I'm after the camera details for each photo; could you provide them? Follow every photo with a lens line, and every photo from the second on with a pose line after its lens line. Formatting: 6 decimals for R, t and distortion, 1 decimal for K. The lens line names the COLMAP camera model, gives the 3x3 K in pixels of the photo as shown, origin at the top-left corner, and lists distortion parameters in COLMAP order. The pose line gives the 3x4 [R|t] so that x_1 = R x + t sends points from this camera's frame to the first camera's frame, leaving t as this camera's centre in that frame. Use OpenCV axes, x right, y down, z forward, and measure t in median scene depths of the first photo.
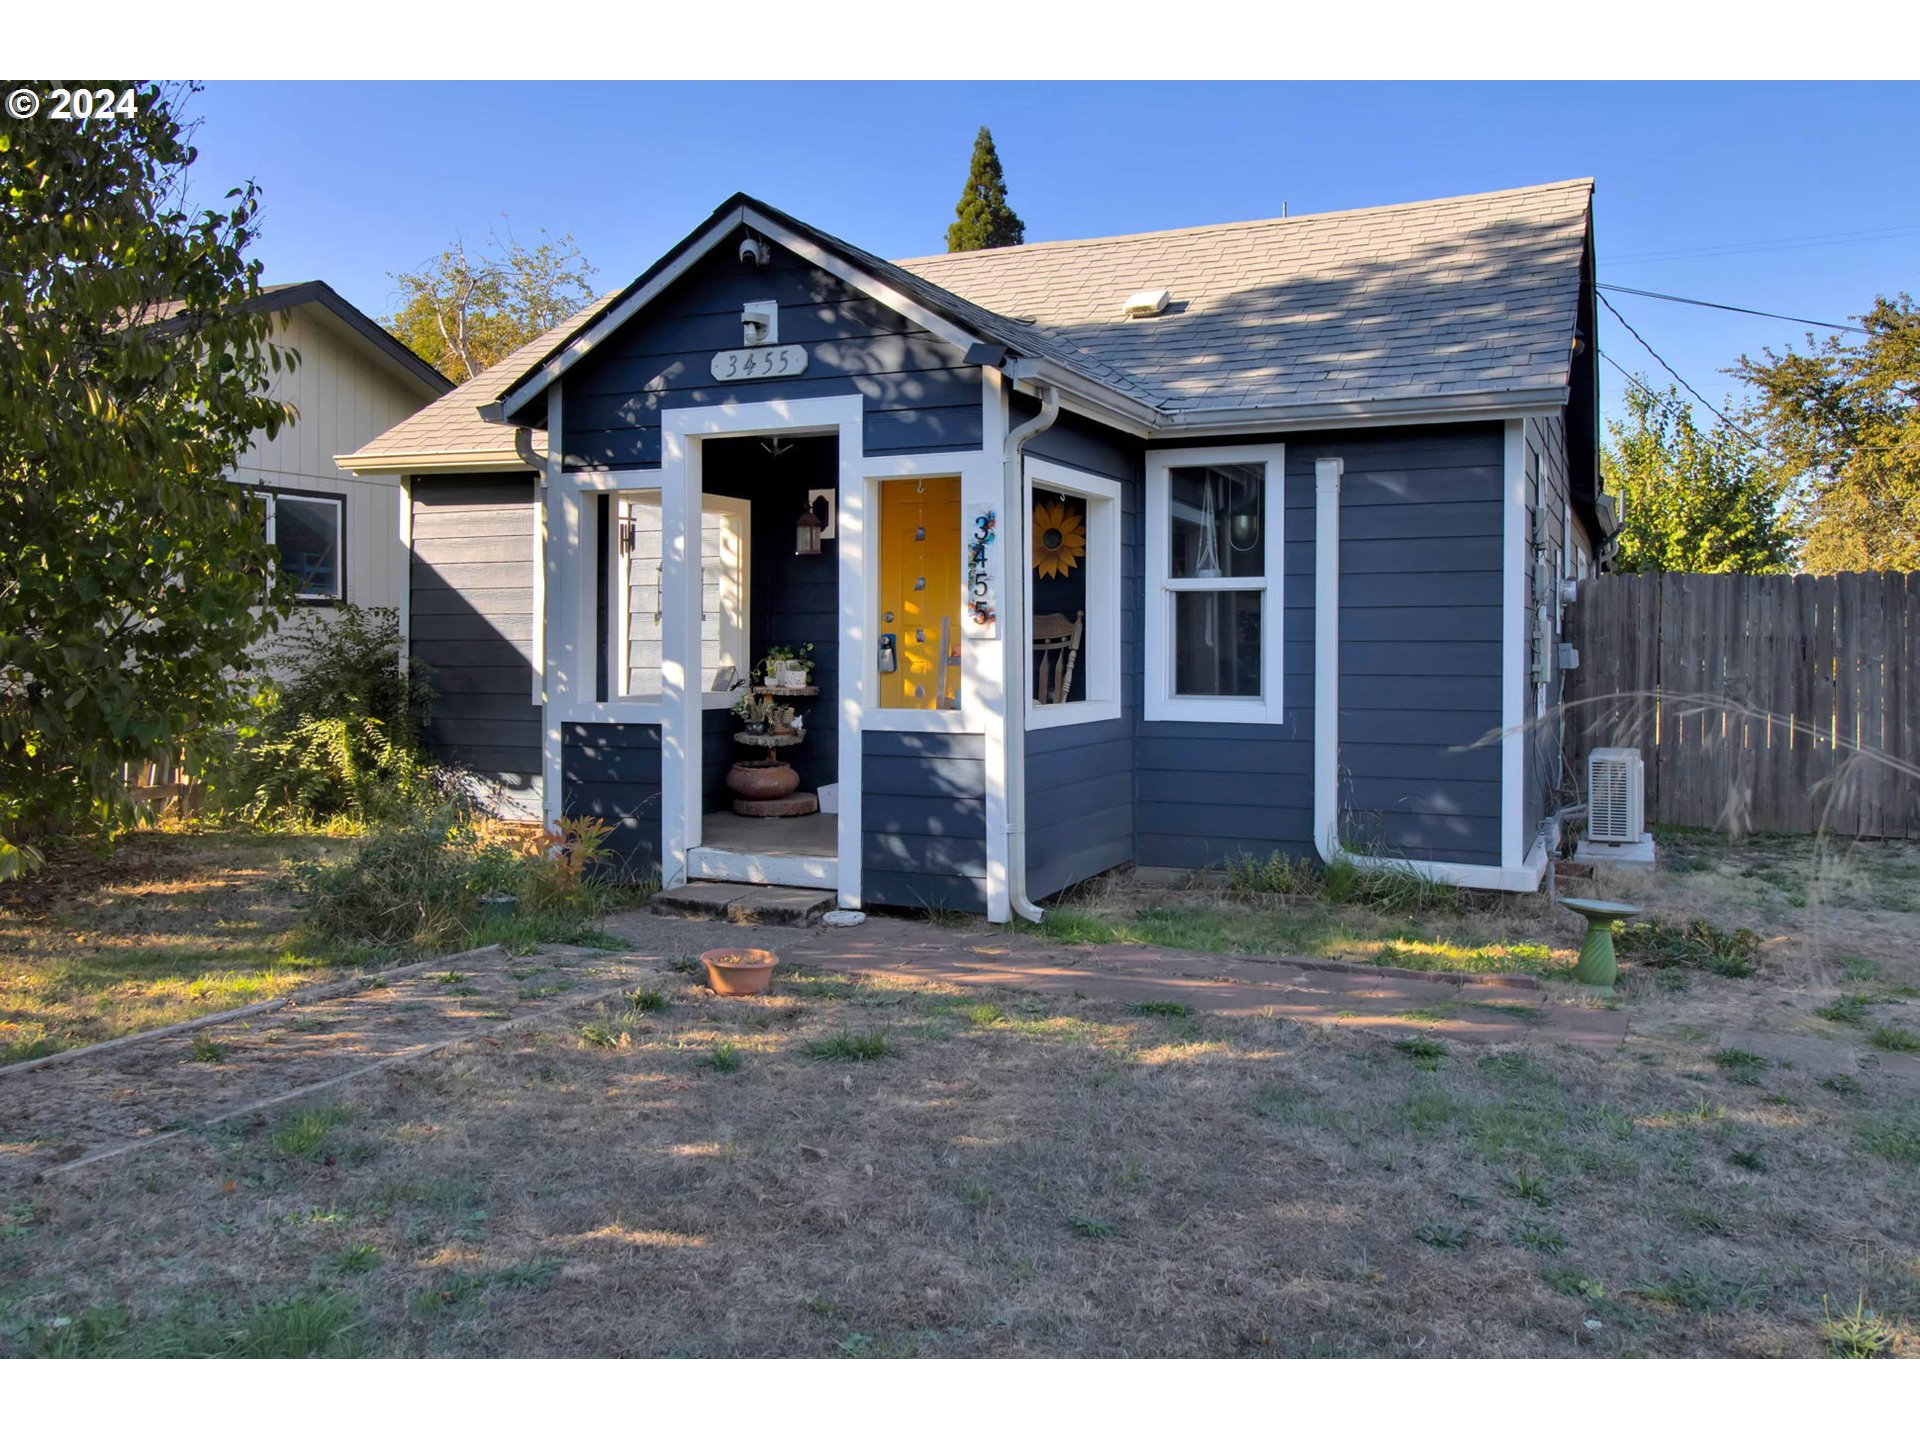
lens RADIAL K [[1563.0, 0, 960.8], [0, 1563.0, 636.7], [0, 0, 1]] dist [0.005562, -0.002496]
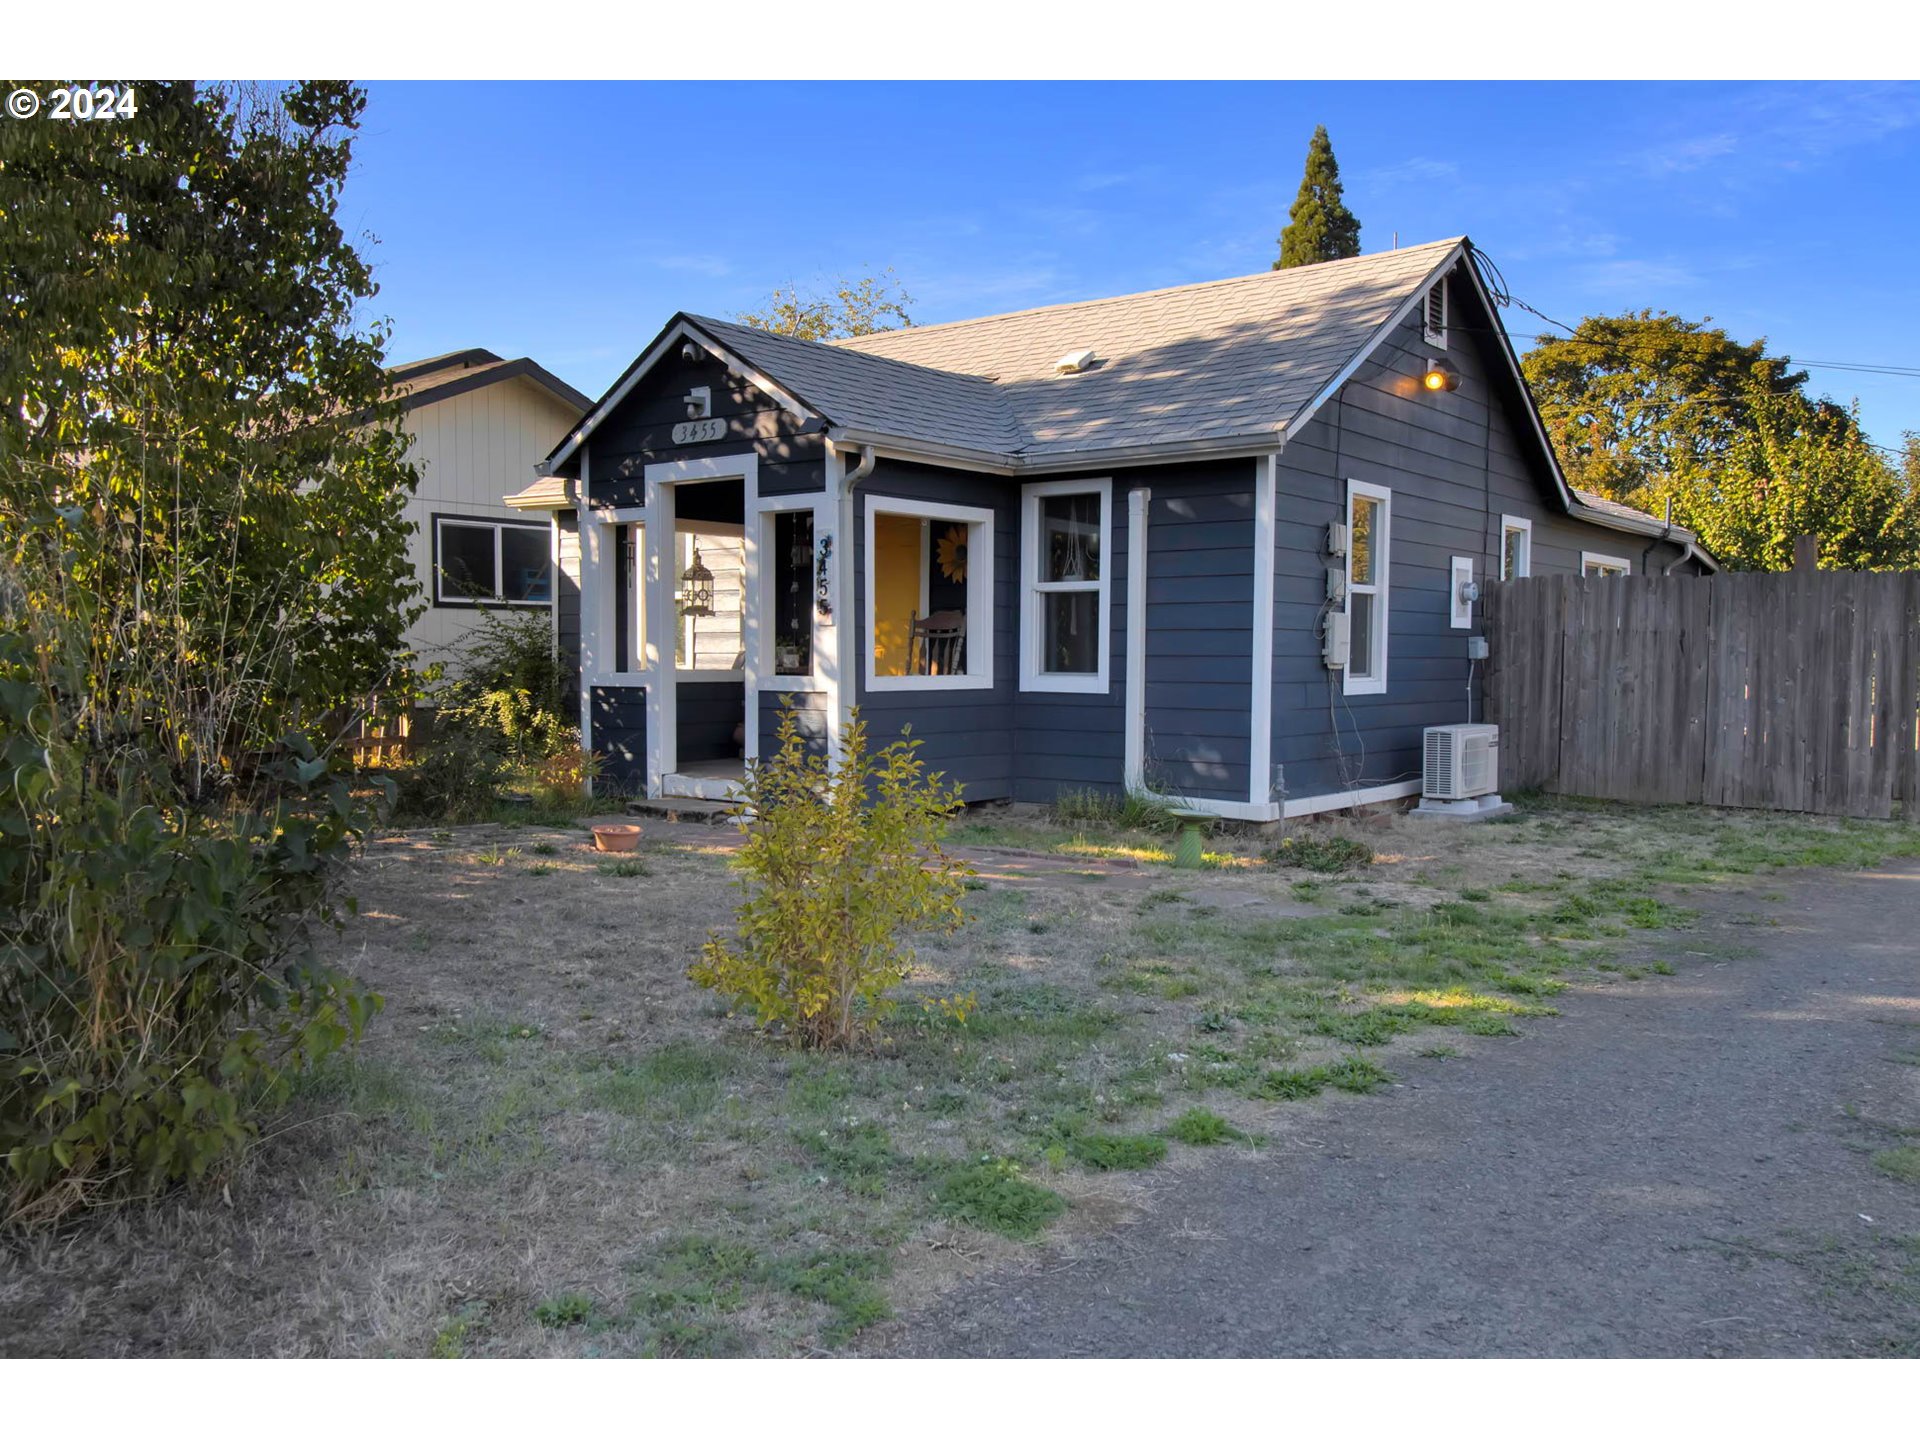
lens RADIAL K [[1571.1, 0, 960.0], [0, 1571.1, 720.0], [0, 0, 1]] dist [0.014190, 0.003618]
pose [[0.971358, 0.013374, -0.237243, 0.399416], [-0.002556, 0.998945, 0.045850, 0.018066], [0.237606, -0.043930, 0.970368, -0.304103]]
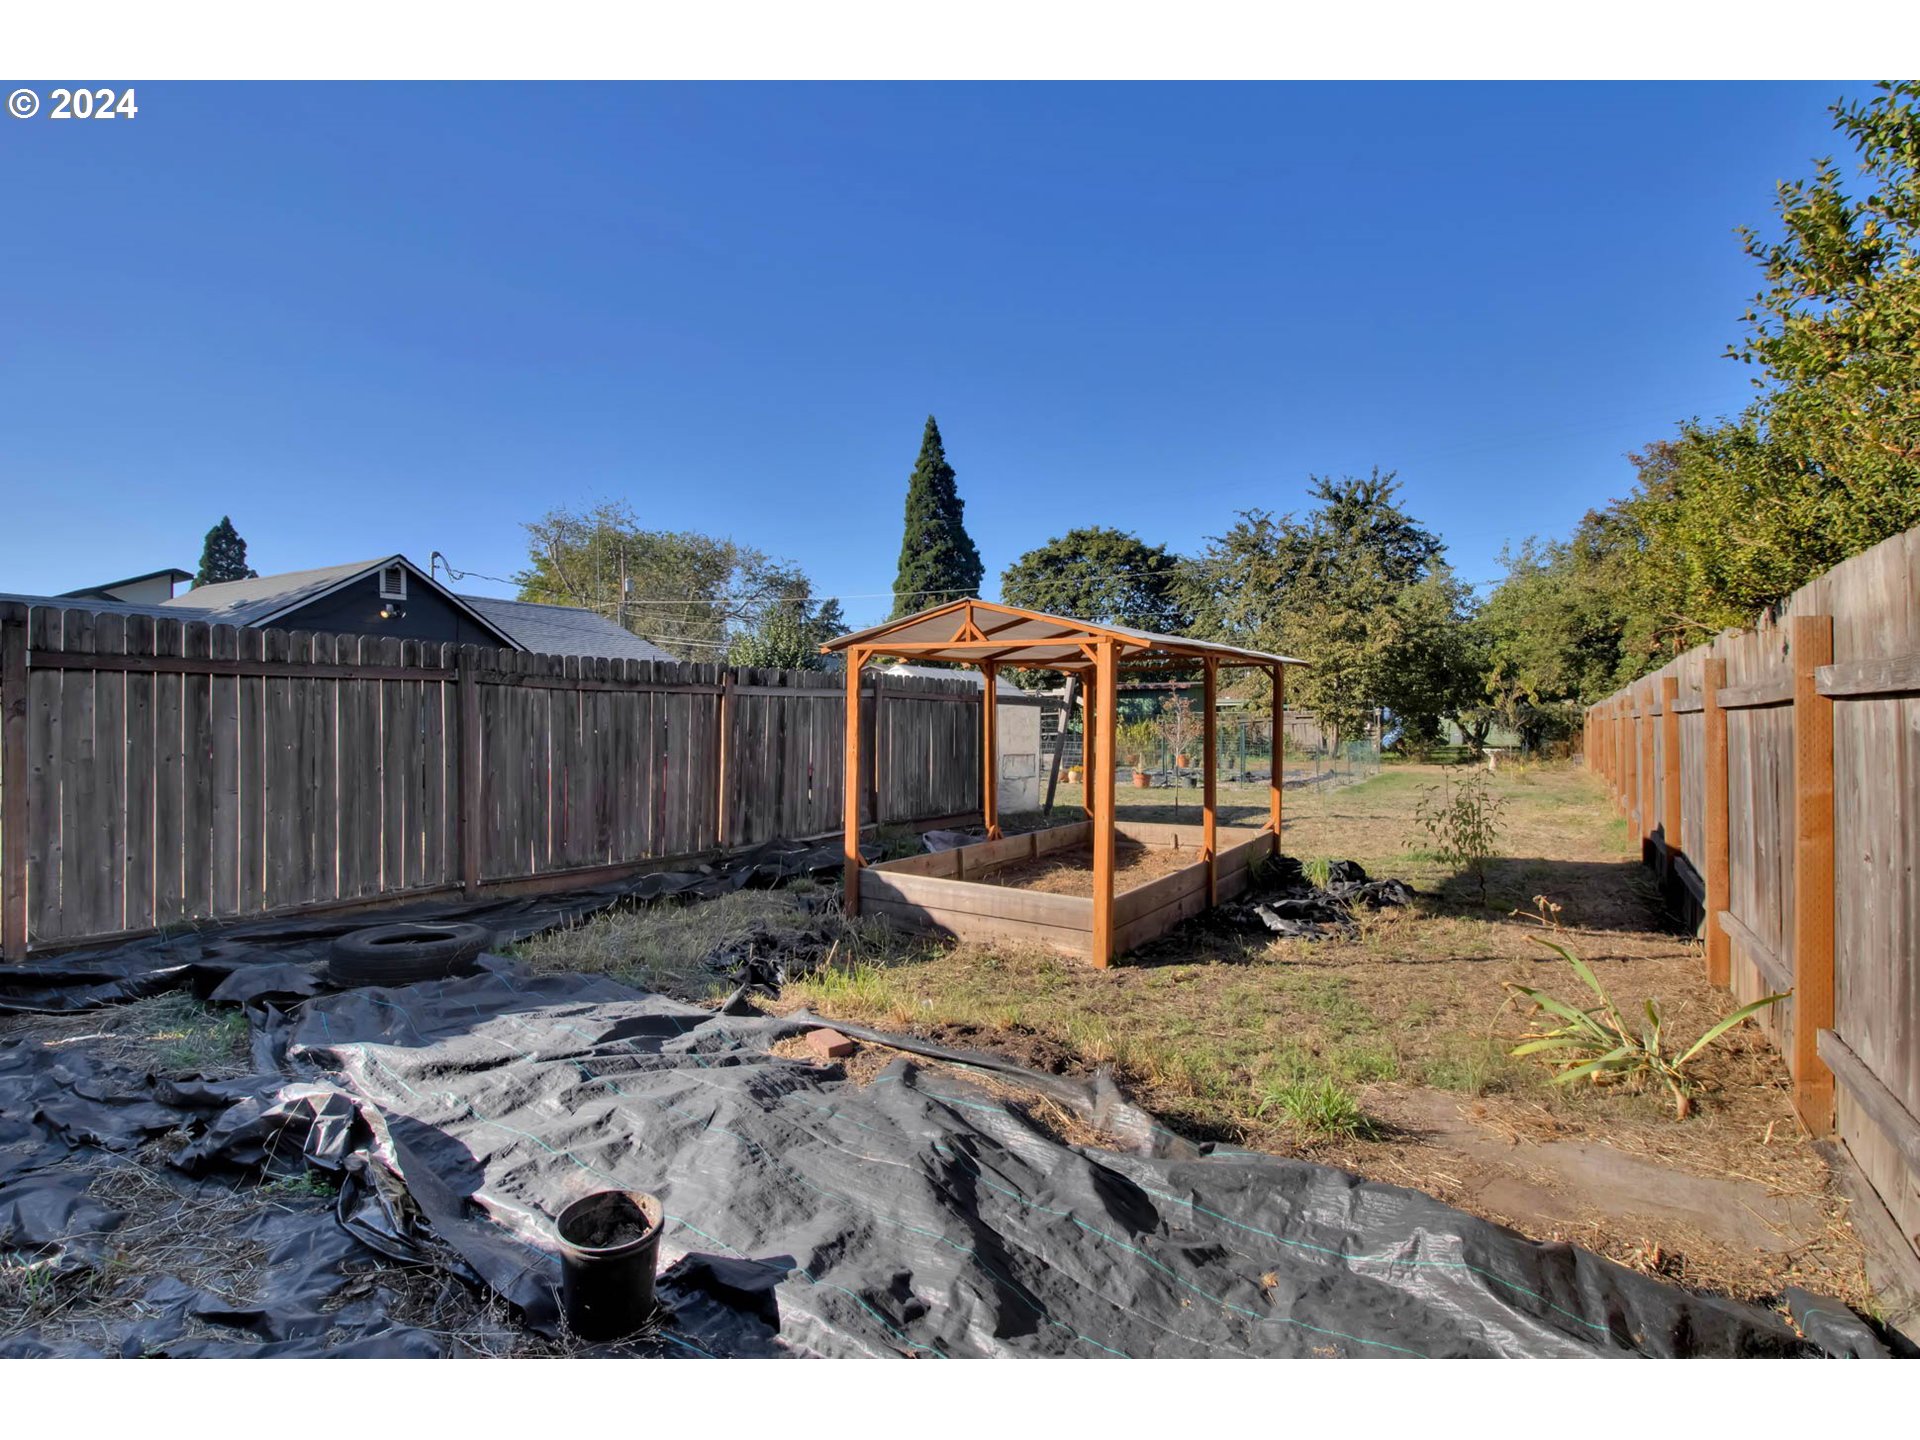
lens RADIAL K [[1018.0, 0, 963.1], [0, 1018.0, 708.0], [0, 0, 1]] dist [-0.003025, -0.001069]
pose [[0.992637, -0.007923, -0.120868, 2.036876], [0.006556, 0.999910, -0.011702, 0.016824], [0.120950, 0.010823, 0.992600, -0.875451]]
